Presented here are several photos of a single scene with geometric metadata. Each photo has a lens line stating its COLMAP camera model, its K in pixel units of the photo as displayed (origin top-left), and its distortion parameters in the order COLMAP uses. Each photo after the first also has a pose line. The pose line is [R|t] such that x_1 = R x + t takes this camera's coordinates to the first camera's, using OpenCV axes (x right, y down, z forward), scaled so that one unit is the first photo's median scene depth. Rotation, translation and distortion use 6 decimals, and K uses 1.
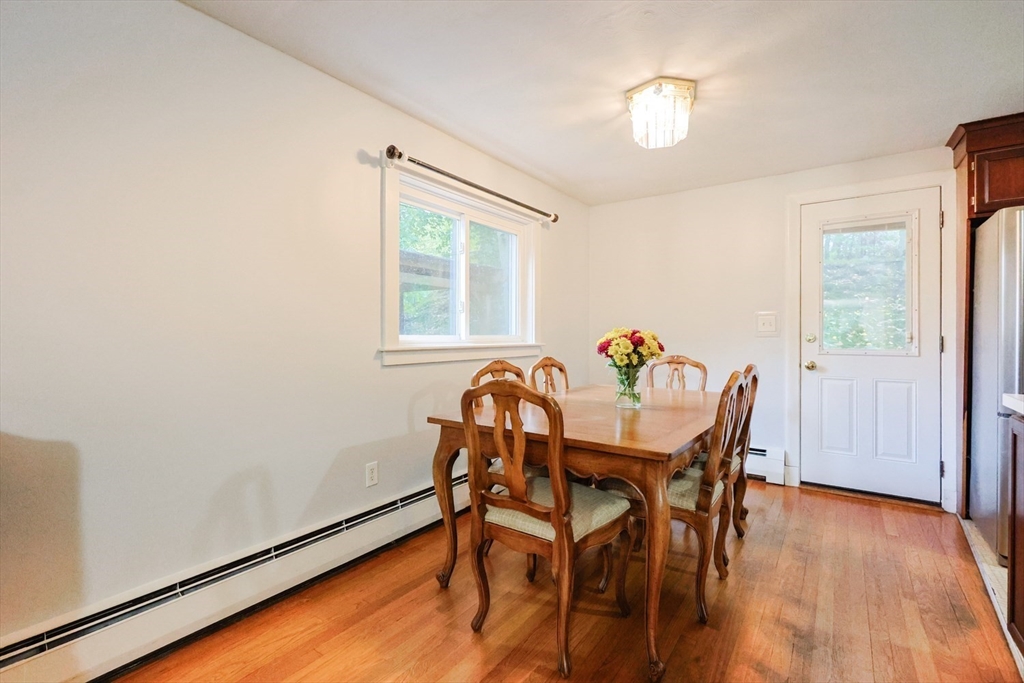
lens RADIAL K [[462.4, 0, 516.5], [0, 462.4, 337.7], [0, 0, 1]] dist [0.001412, 0.000721]
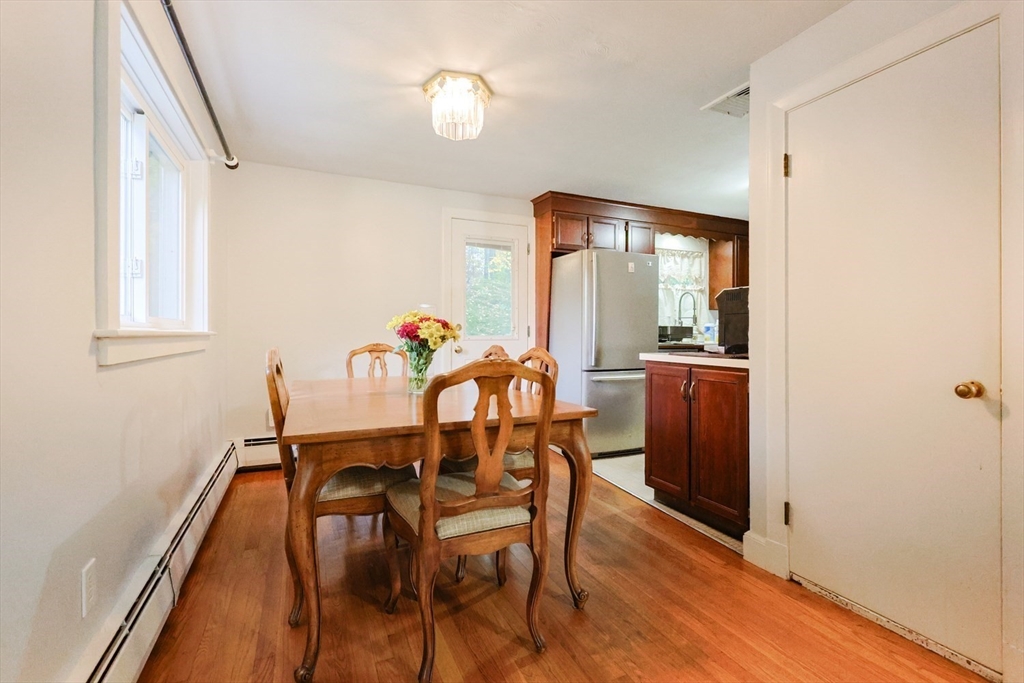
lens RADIAL K [[462.4, 0, 517.3], [0, 462.4, 336.9], [0, 0, 1]] dist [0.001412, 0.000721]
pose [[0.491630, -0.007426, 0.870772, -0.510146], [0.005565, 0.999970, 0.005386, 0.028932], [-0.870786, 0.002198, 0.491657, 0.354917]]
